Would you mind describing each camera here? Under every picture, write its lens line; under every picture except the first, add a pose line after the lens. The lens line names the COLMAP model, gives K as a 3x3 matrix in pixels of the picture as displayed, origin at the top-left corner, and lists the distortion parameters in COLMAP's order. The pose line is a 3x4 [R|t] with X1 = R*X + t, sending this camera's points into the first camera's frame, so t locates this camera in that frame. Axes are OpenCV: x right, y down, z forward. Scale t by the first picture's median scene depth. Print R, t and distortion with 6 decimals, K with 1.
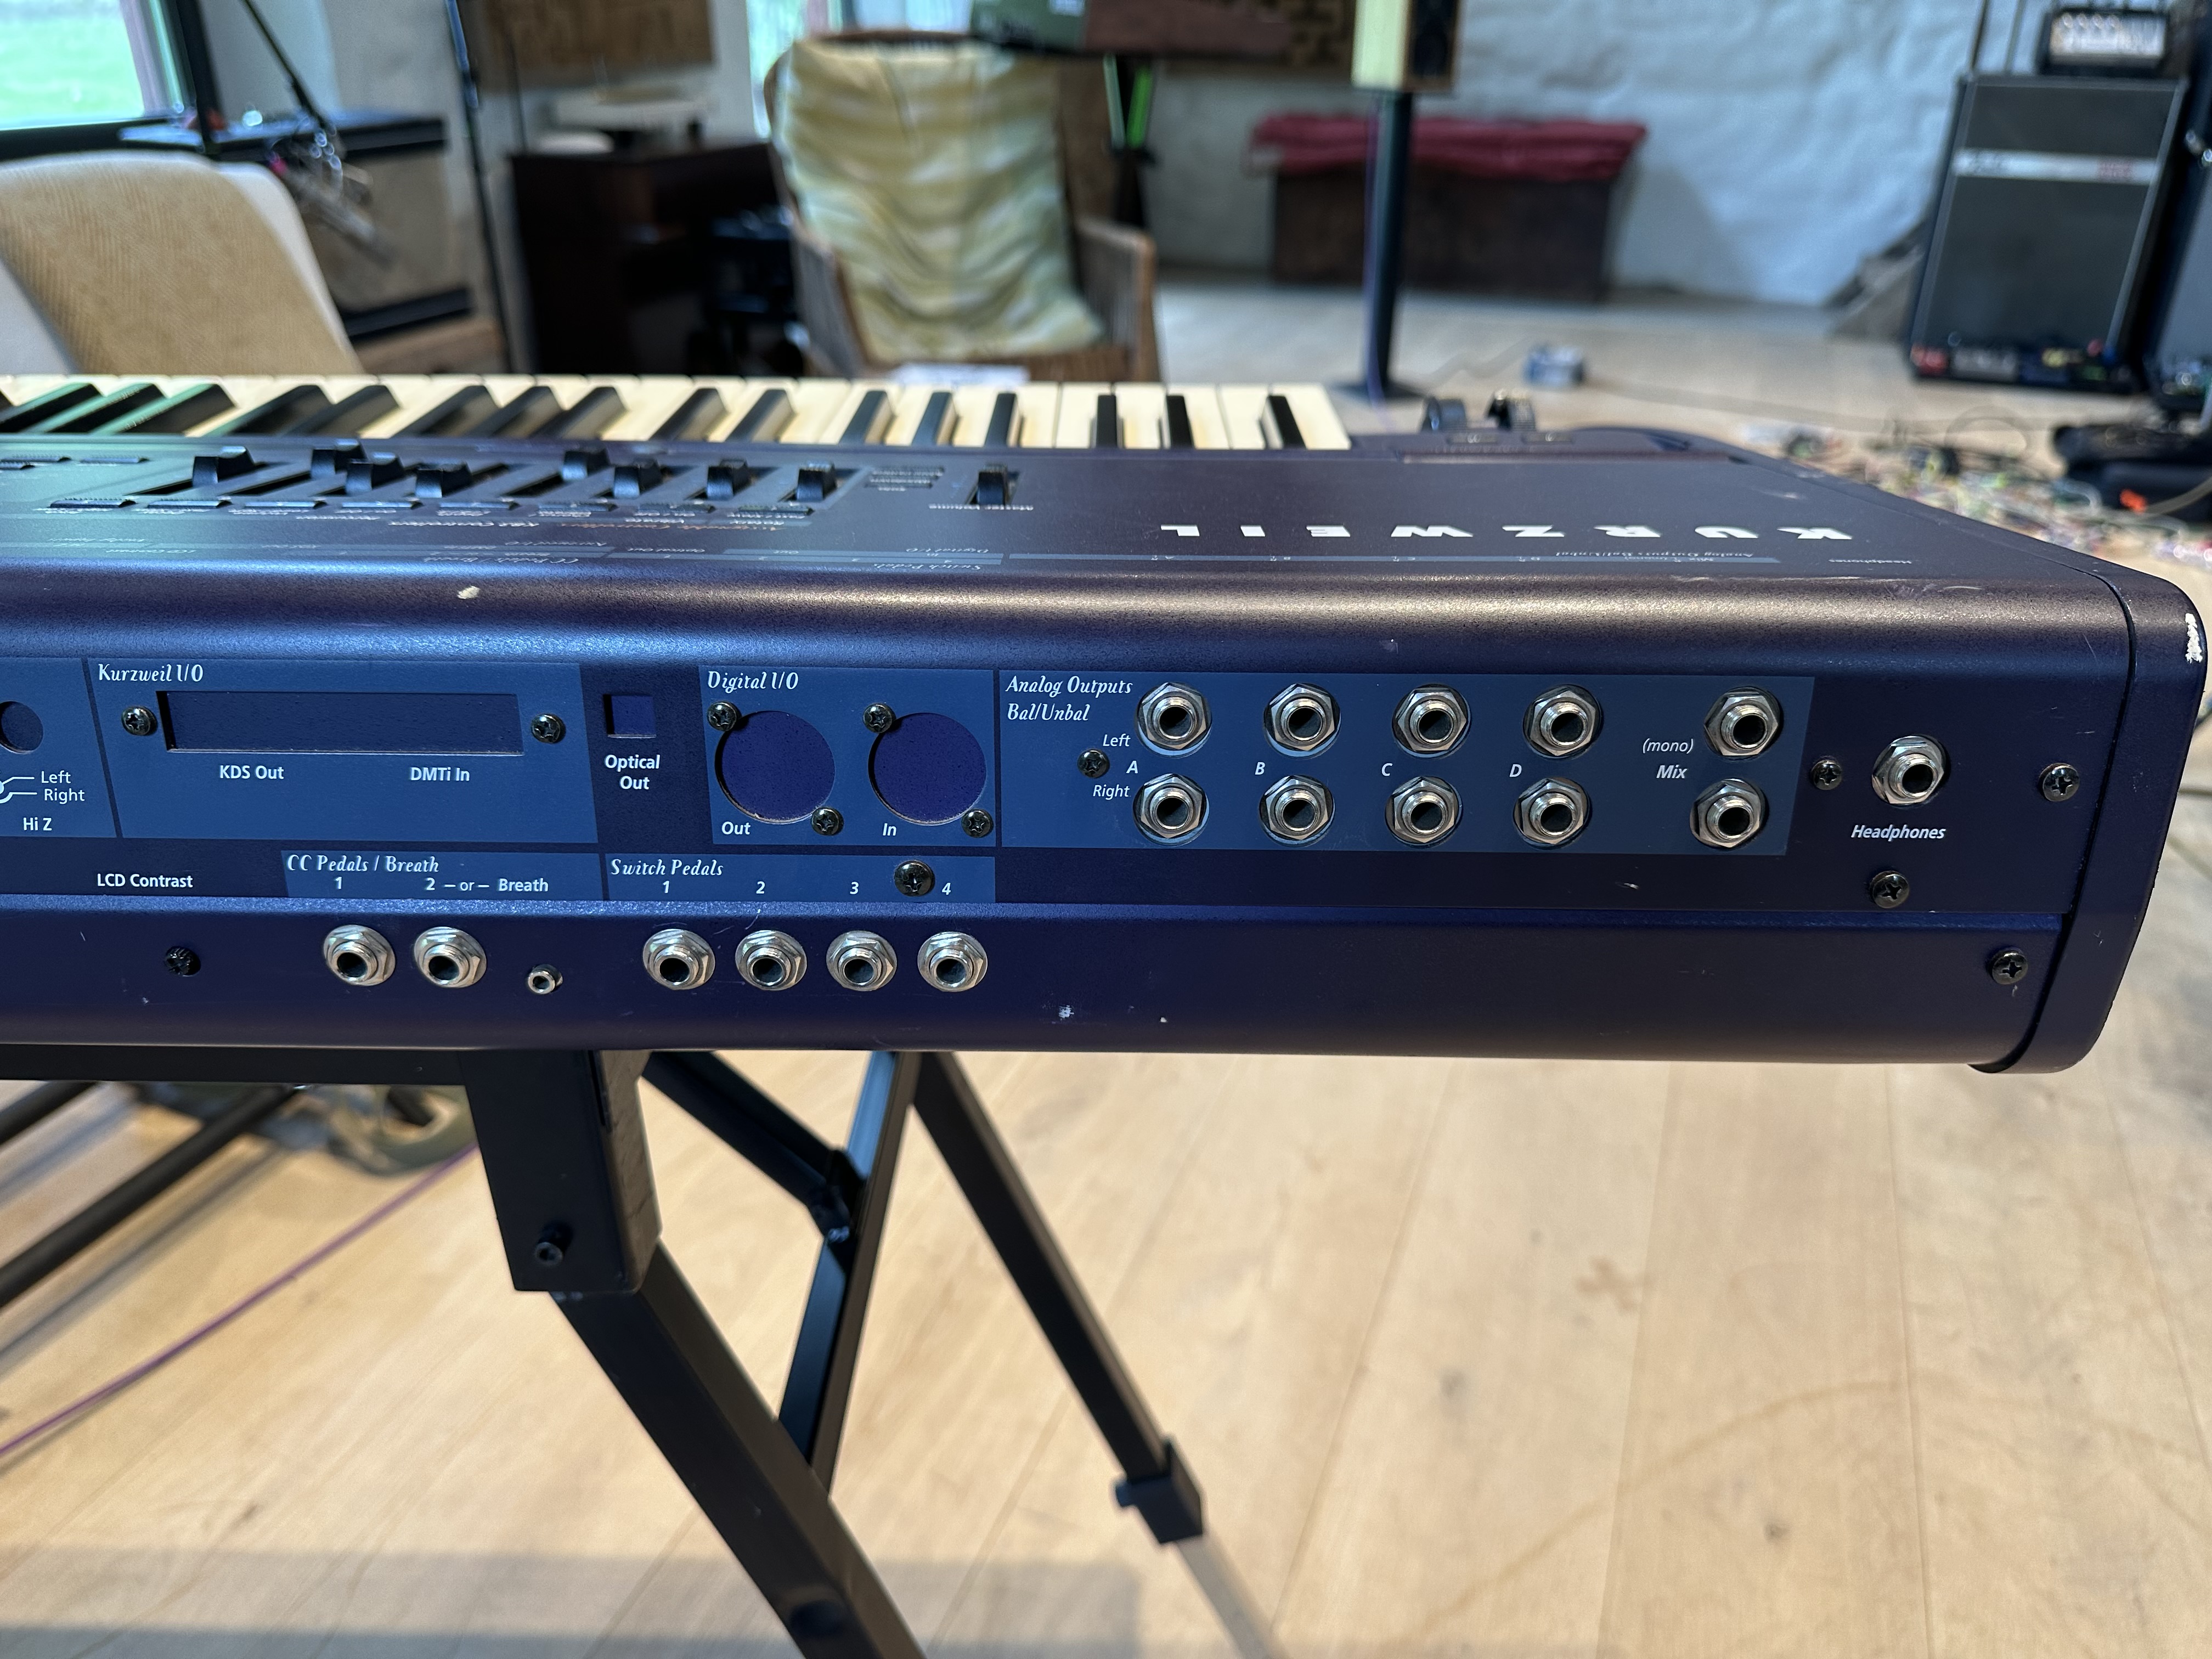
lens RADIAL K [[1616.3, 0, 1127.6], [0, 1616.3, 807.2], [0, 0, 1]] dist [0.018334, -0.030763]
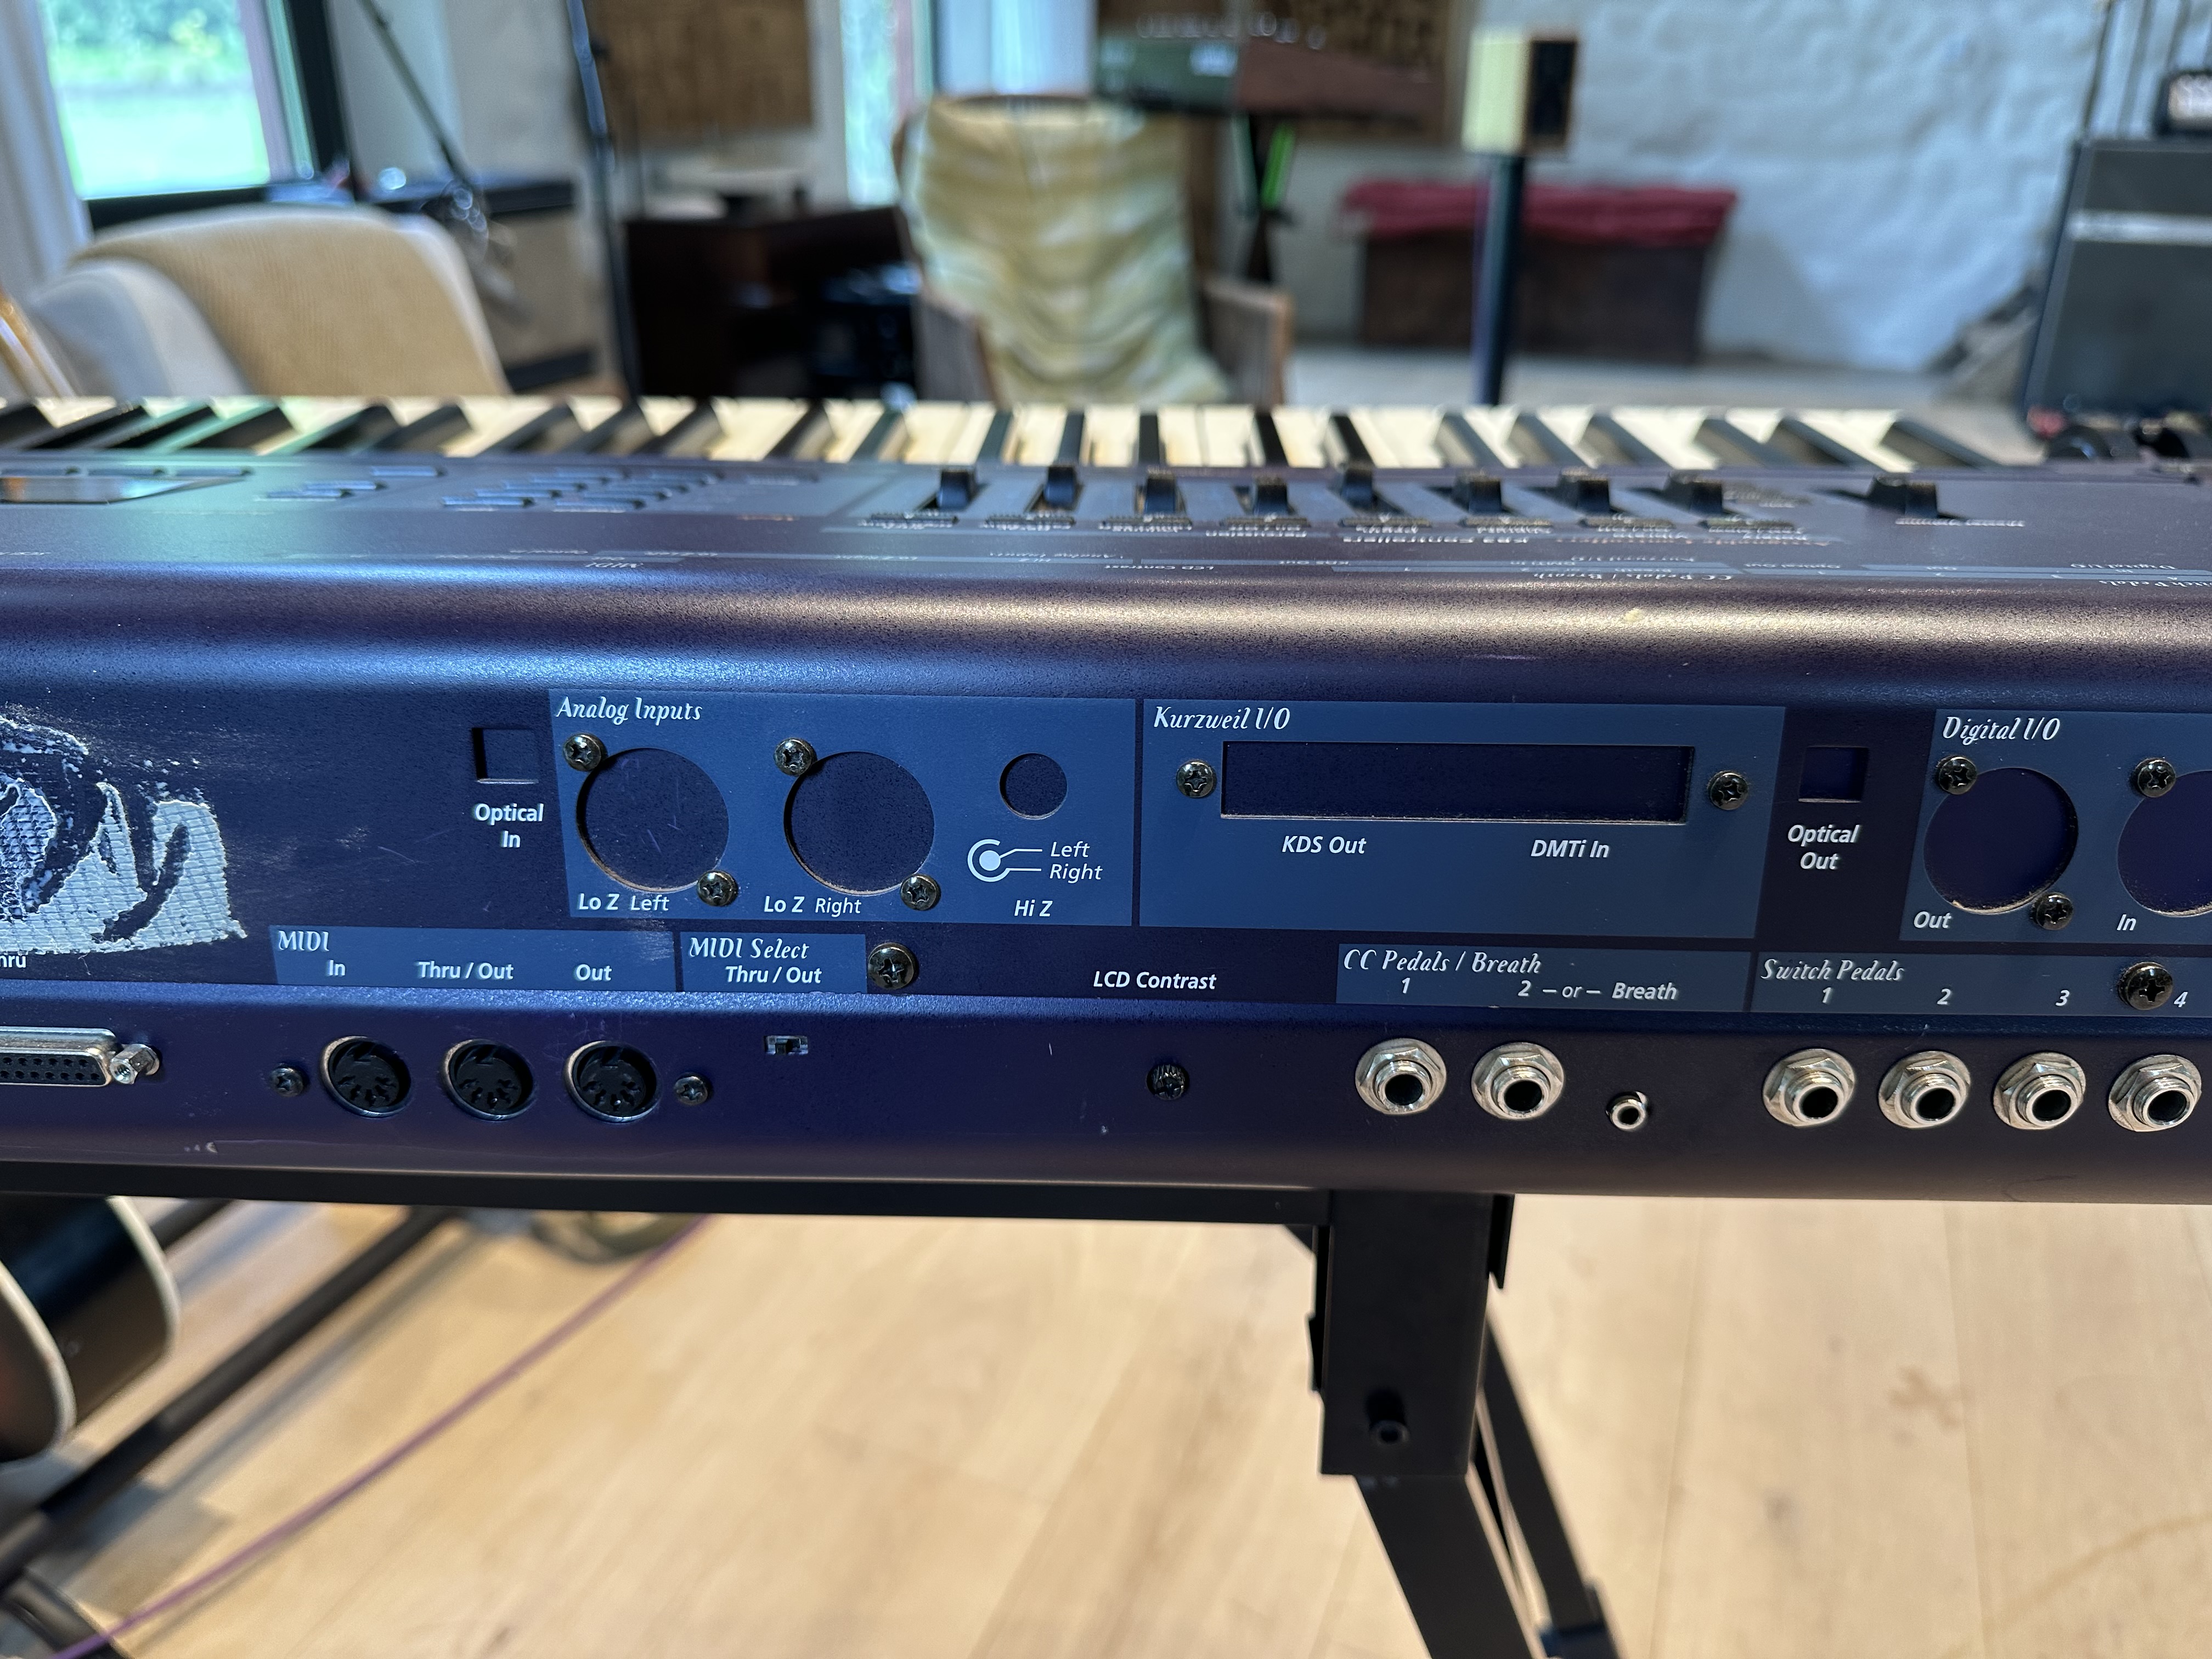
lens RADIAL K [[1616.3, 0, 1102.1], [0, 1616.3, 815.3], [0, 0, 1]] dist [0.018334, -0.030763]
pose [[0.999812, 0.005154, -0.018687, -0.142578], [-0.005836, 0.999312, -0.036631, -0.001474], [0.018486, 0.036733, 0.999154, 0.048768]]
